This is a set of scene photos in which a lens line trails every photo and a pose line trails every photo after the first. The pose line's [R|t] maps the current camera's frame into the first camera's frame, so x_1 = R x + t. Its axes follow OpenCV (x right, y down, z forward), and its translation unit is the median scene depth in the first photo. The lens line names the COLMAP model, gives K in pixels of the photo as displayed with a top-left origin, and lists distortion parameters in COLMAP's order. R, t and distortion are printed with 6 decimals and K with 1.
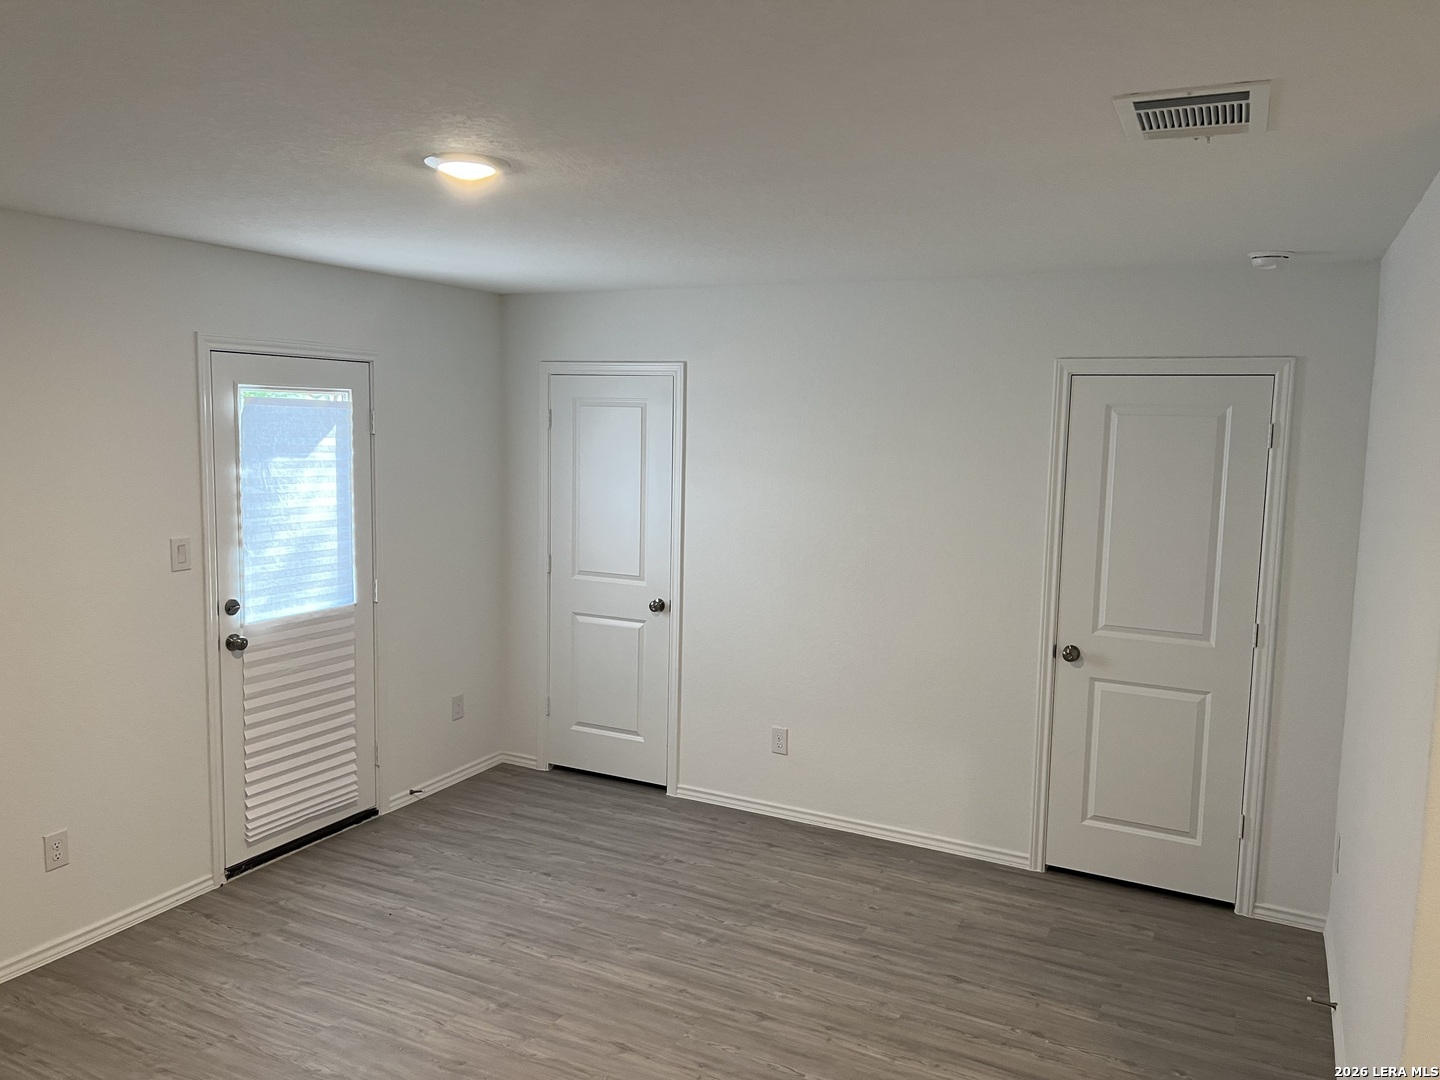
lens RADIAL K [[1079.8, 0, 713.4], [0, 1079.8, 530.4], [0, 0, 1]] dist [0.073279, -0.082680]
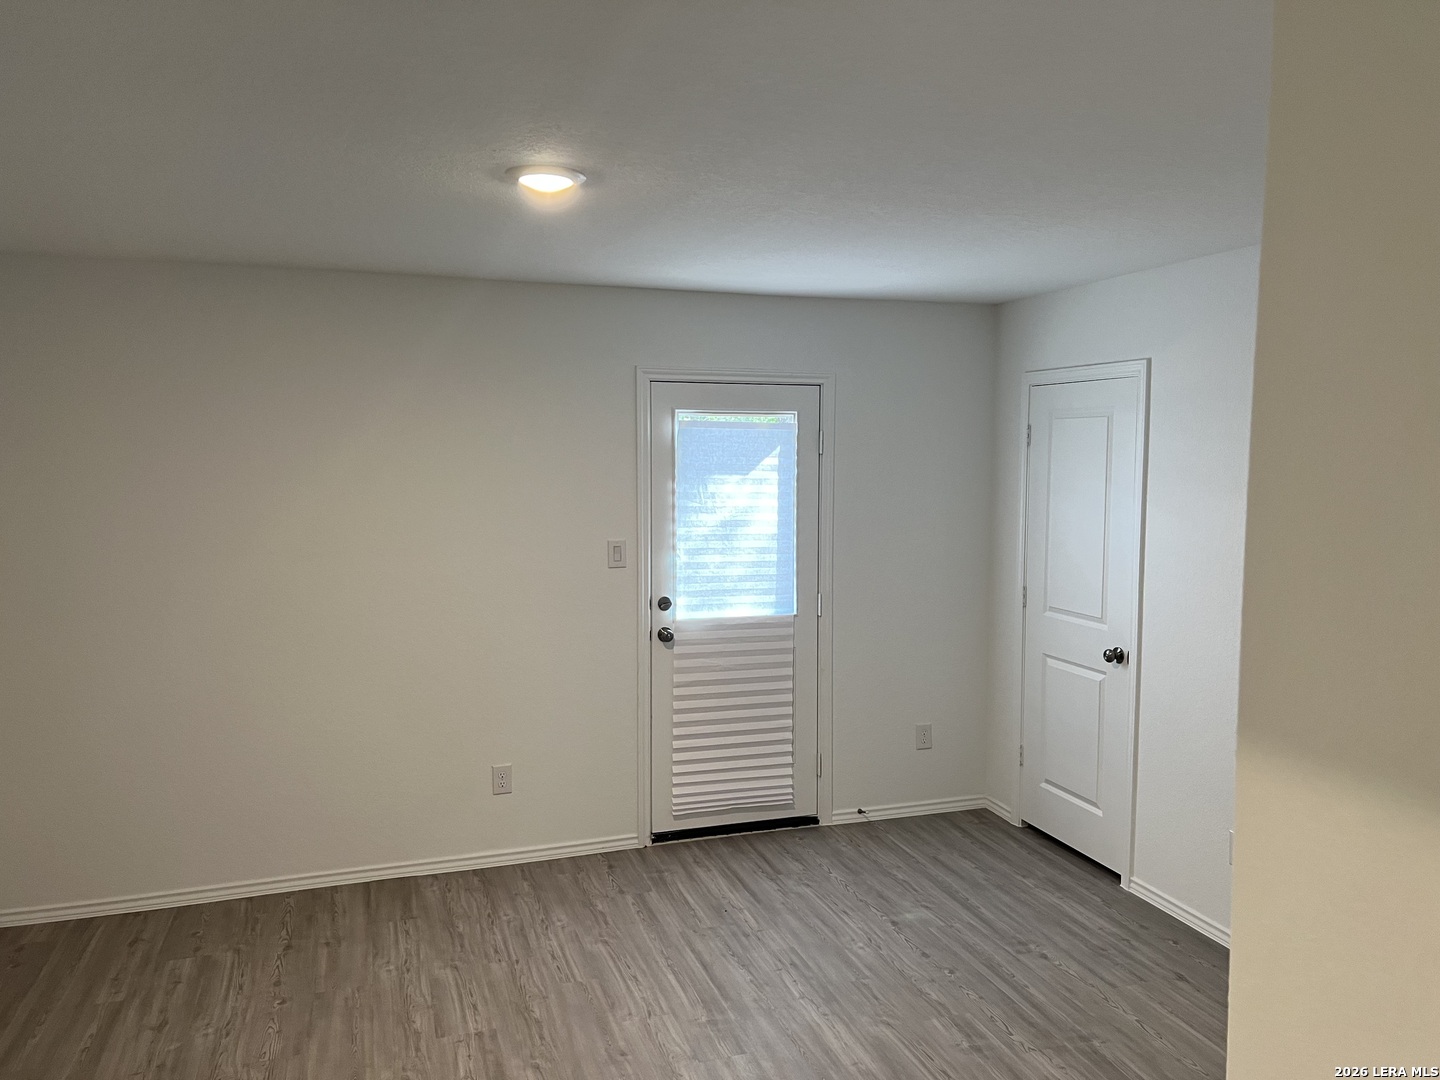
lens RADIAL K [[1079.8, 0, 731.5], [0, 1079.8, 533.7], [0, 0, 1]] dist [0.073279, -0.082680]
pose [[0.718927, 0.036208, -0.694142, 0.381353], [-0.061614, 0.998031, -0.011755, 0.005486], [0.692350, 0.051220, 0.719742, 0.222838]]
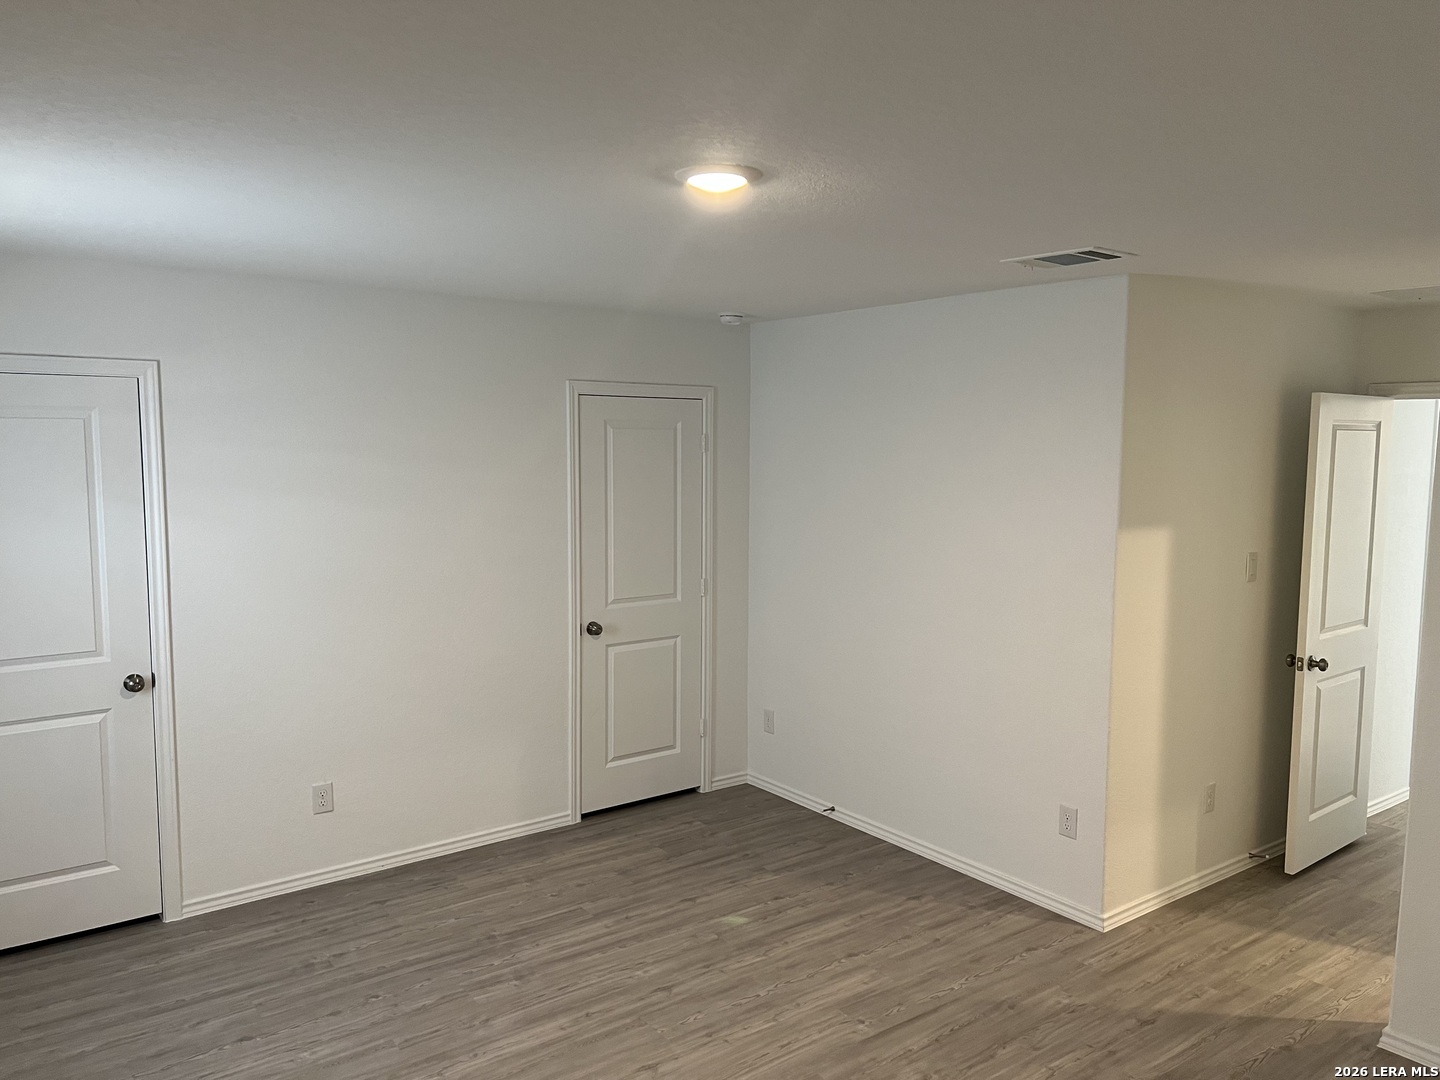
lens RADIAL K [[1079.8, 0, 712.0], [0, 1079.8, 533.5], [0, 0, 1]] dist [0.073279, -0.082680]
pose [[0.446780, -0.096846, 0.889386, -0.658133], [0.103124, 0.993072, 0.056333, -0.043780], [-0.888680, 0.066548, 0.453672, 0.342729]]
